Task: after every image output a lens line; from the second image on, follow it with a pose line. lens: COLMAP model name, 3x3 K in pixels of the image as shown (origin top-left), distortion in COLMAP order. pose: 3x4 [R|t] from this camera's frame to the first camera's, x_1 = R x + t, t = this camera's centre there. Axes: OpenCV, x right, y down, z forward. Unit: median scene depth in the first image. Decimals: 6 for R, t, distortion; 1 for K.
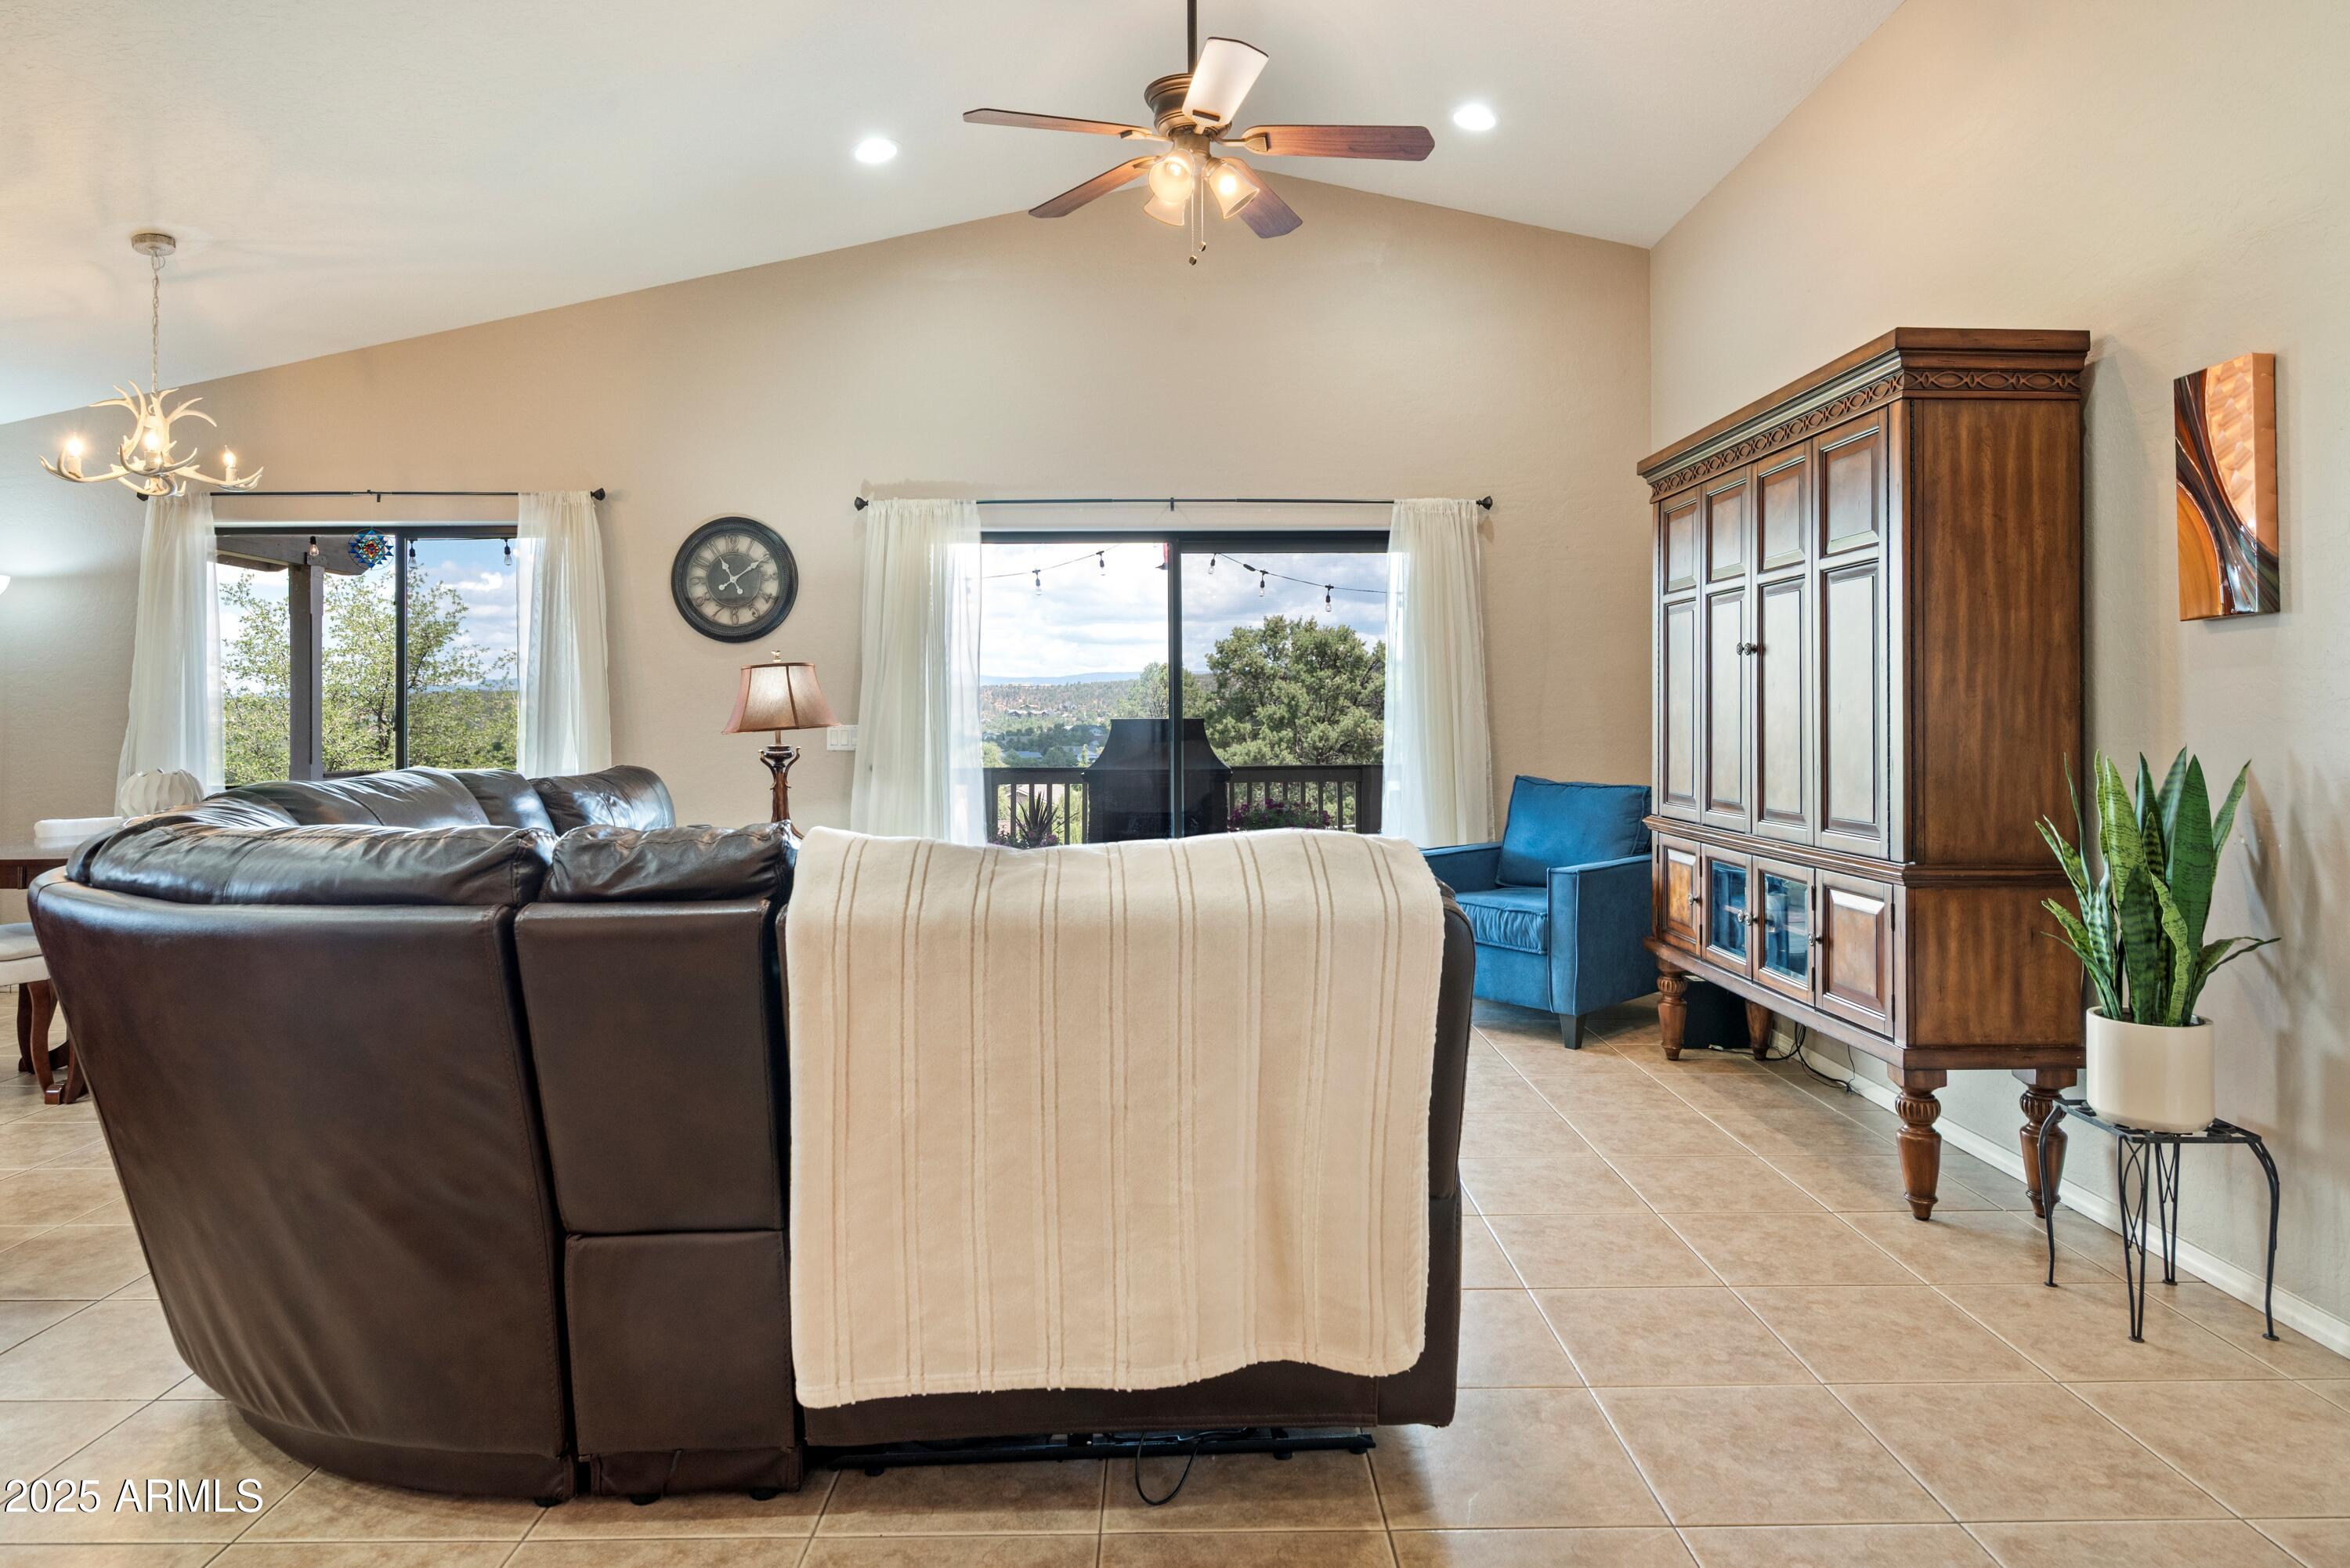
lens RADIAL K [[1369.9, 0, 1172.9], [0, 1369.9, 718.8], [0, 0, 1]] dist [-0.011783, -0.001702]
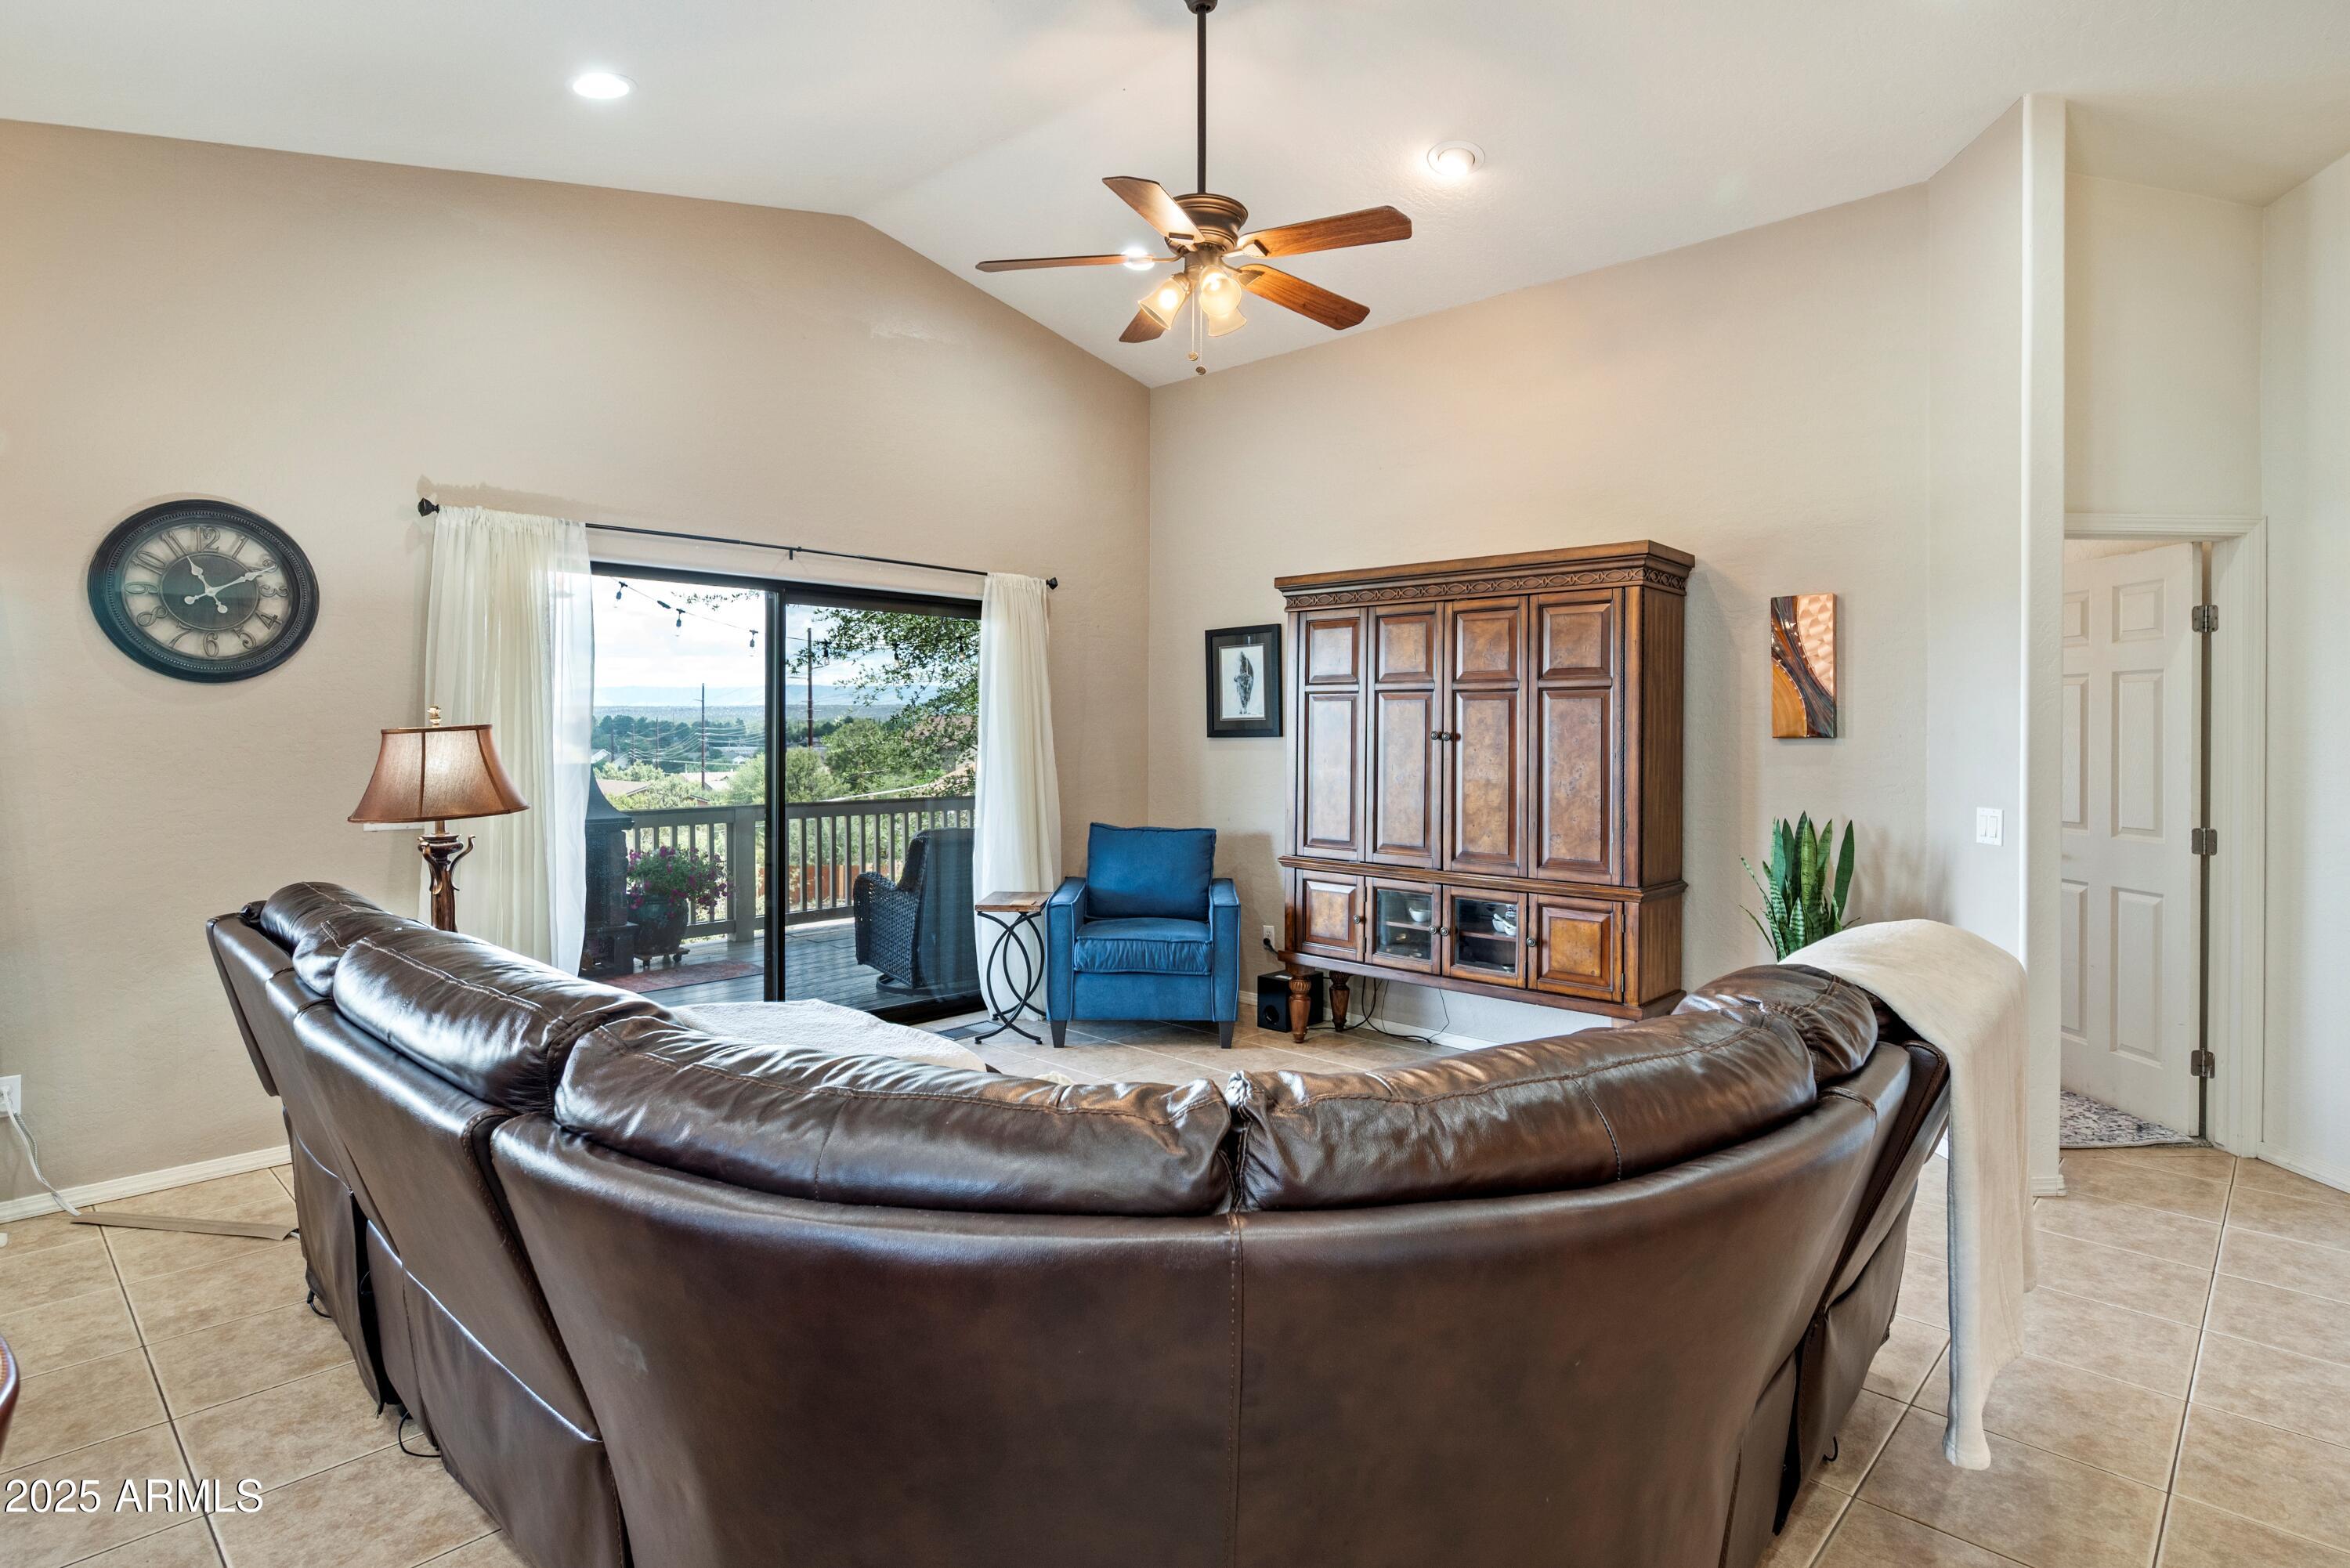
lens RADIAL K [[1213.5, 0, 1170.2], [0, 1213.5, 737.4], [0, 0, 1]] dist [-0.000256, -0.000493]
pose [[0.695063, 0.002330, 0.718945, -0.428827], [-0.007807, 0.999960, 0.004306, -0.034714], [-0.718906, -0.008606, 0.695054, 0.227353]]
